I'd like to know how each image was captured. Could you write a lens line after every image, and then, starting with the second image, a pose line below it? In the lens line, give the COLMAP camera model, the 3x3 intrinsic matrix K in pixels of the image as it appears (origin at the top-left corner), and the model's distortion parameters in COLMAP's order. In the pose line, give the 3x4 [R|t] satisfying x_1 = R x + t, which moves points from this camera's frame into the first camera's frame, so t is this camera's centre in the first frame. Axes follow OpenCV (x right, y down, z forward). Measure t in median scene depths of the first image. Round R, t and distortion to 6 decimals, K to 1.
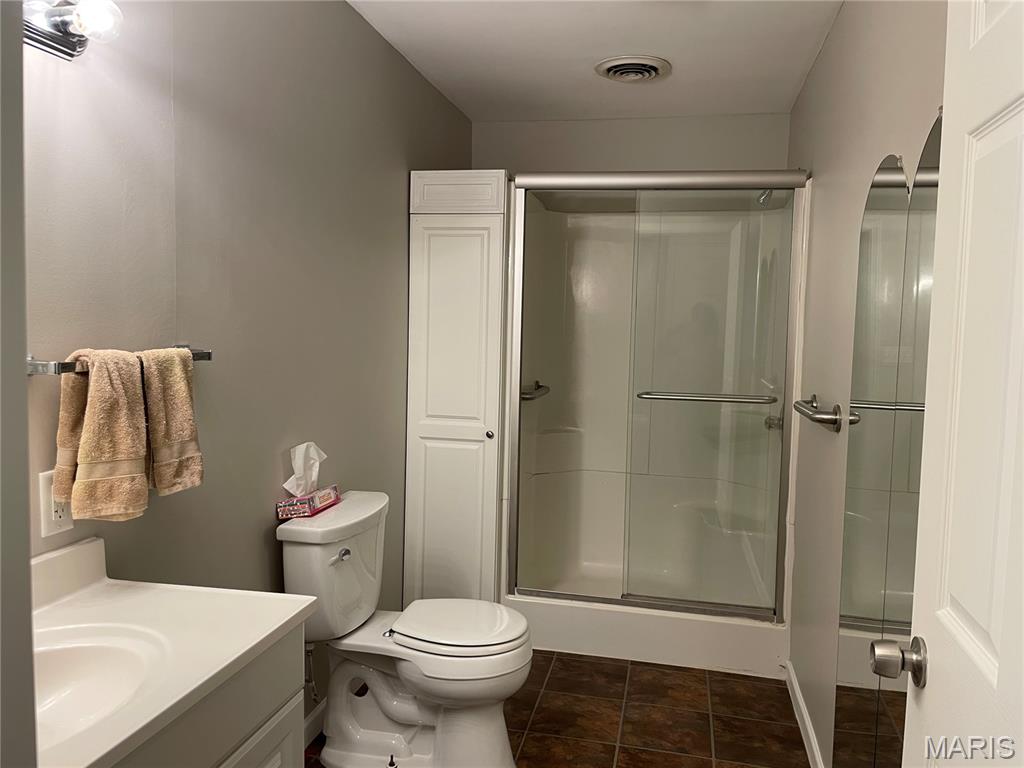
lens RADIAL K [[778.3, 0, 522.4], [0, 778.3, 376.1], [0, 0, 1]] dist [0.081702, -0.114069]
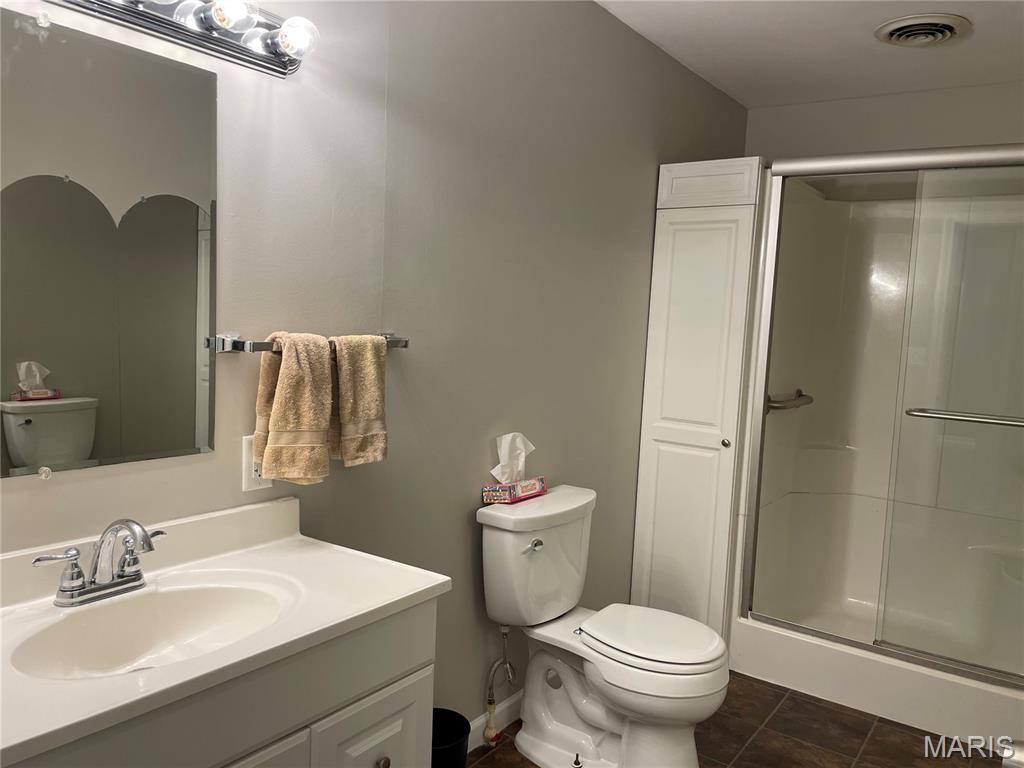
lens RADIAL K [[778.3, 0, 512.2], [0, 778.3, 382.4], [0, 0, 1]] dist [0.081702, -0.114069]
pose [[0.916534, 0.054568, -0.396218, 0.114840], [-0.052732, 0.998488, 0.015534, 0.002161], [0.396466, 0.006655, 0.918025, 0.048331]]
